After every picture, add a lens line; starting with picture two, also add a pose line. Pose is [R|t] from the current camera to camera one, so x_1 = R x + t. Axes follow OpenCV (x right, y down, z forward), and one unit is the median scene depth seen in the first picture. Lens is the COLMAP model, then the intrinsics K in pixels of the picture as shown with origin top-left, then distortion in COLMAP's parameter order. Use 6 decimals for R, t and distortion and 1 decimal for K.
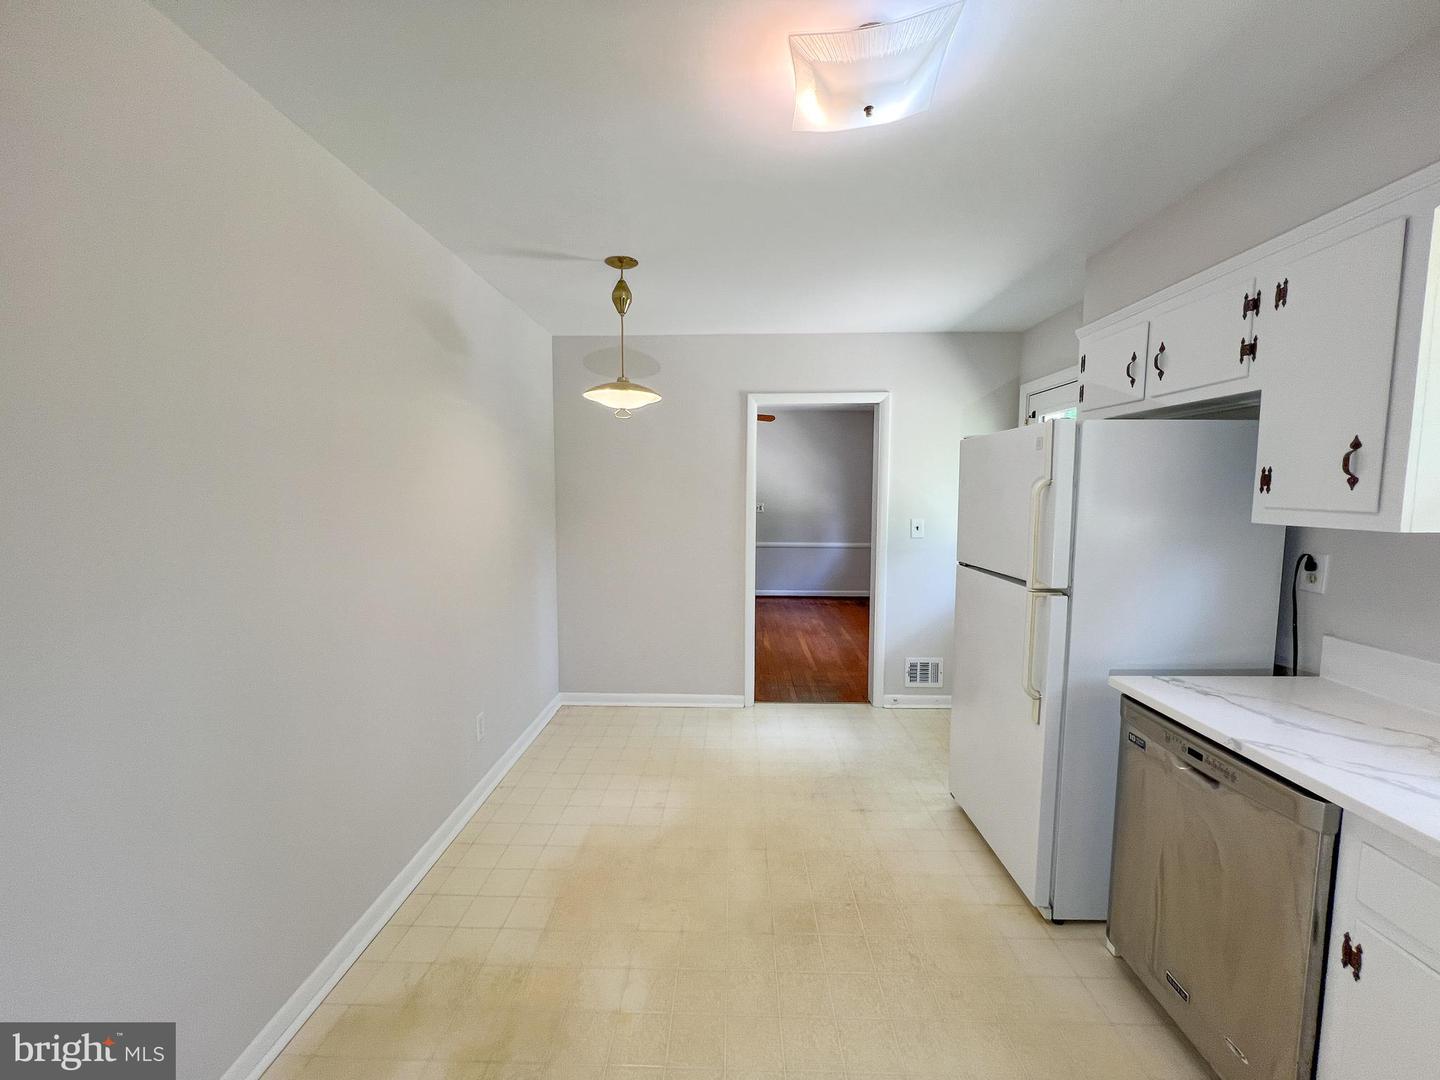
lens RADIAL K [[575.4, 0, 711.2], [0, 575.4, 538.7], [0, 0, 1]] dist [-0.000526, -0.000120]
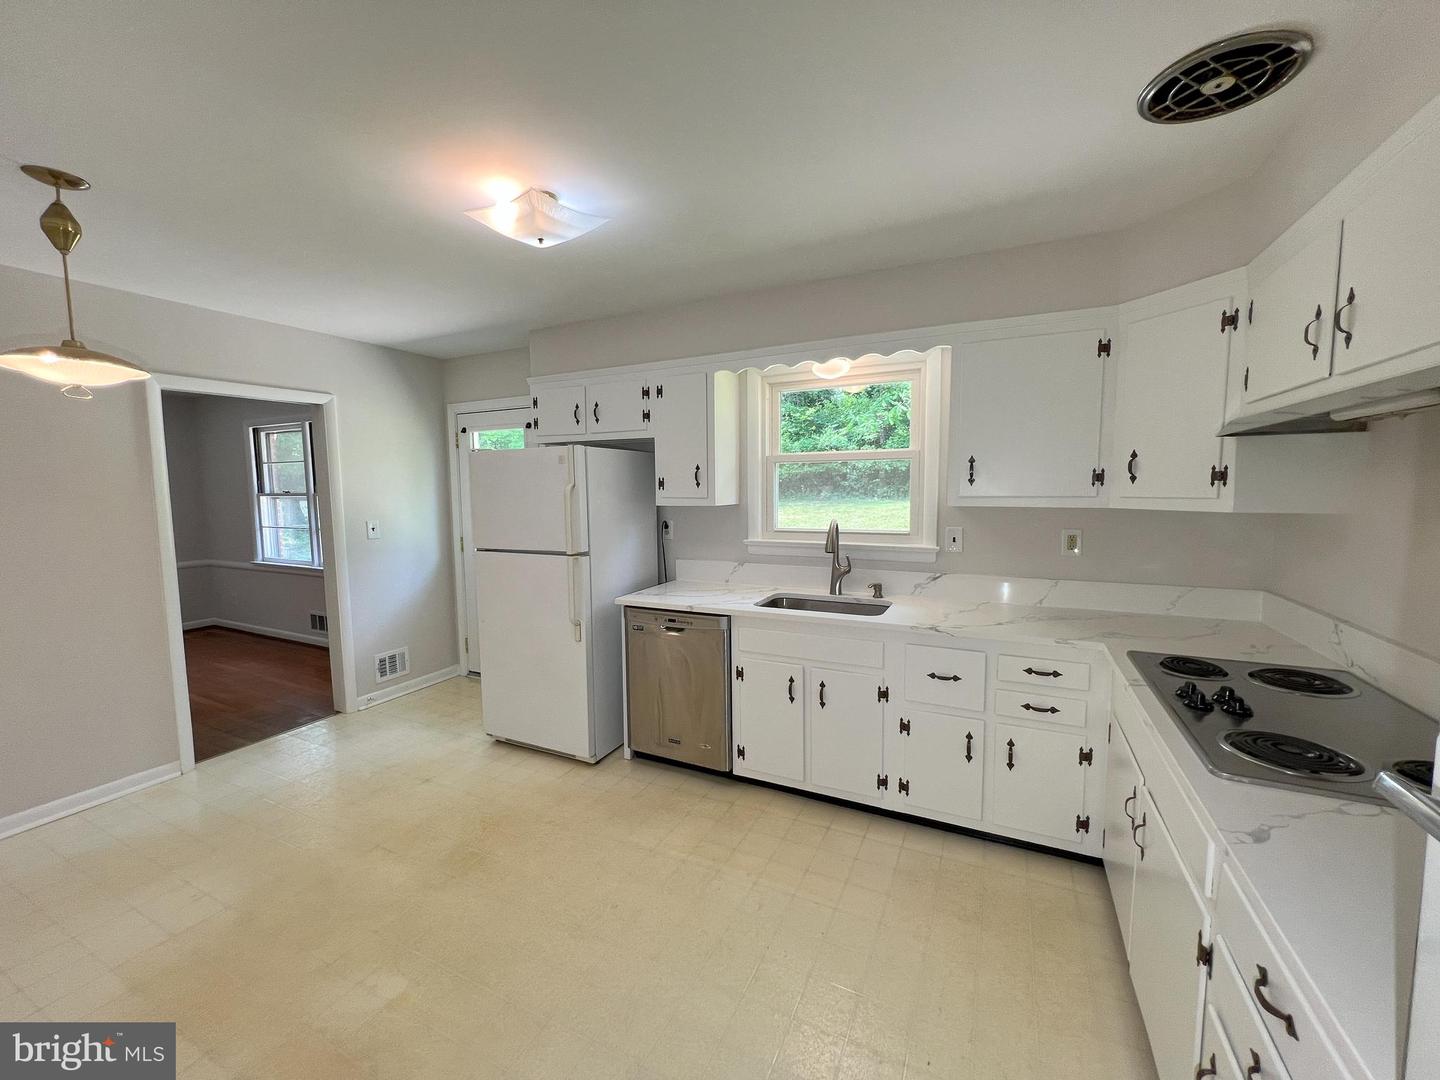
lens RADIAL K [[575.4, 0, 711.2], [0, 575.4, 538.7], [0, 0, 1]] dist [-0.000526, -0.000120]
pose [[0.431455, -0.089045, 0.897729, -0.522586], [0.092218, 0.994257, 0.054299, -0.002969], [-0.897409, 0.059359, 0.437189, -0.009705]]
